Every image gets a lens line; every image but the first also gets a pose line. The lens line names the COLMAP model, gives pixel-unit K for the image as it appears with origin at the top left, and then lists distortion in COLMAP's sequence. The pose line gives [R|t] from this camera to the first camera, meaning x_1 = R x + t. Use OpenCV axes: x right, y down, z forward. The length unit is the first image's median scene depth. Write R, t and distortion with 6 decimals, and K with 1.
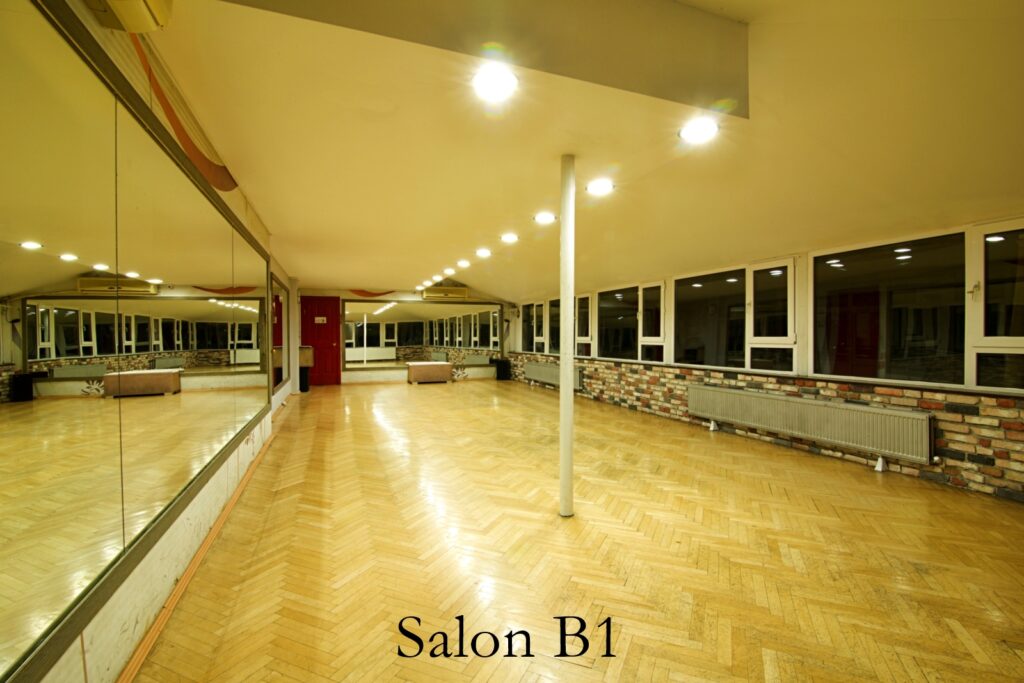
lens RADIAL K [[498.8, 0, 512.4], [0, 498.8, 342.2], [0, 0, 1]] dist [0.015301, -0.000146]
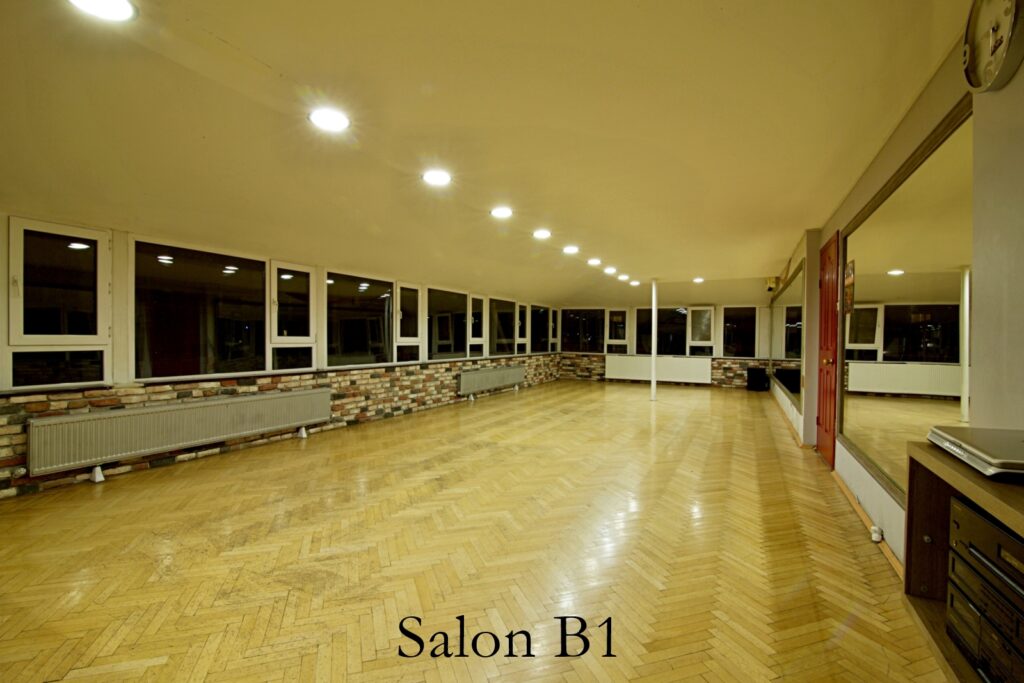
lens RADIAL K [[464.6, 0, 512.3], [0, 464.6, 341.1], [0, 0, 1]] dist [-0.045243, -0.000326]
pose [[-0.692373, -0.010814, 0.721459, -0.518263], [-0.000965, 0.999901, 0.014062, -0.015785], [-0.721539, 0.009040, -0.692314, 1.426270]]
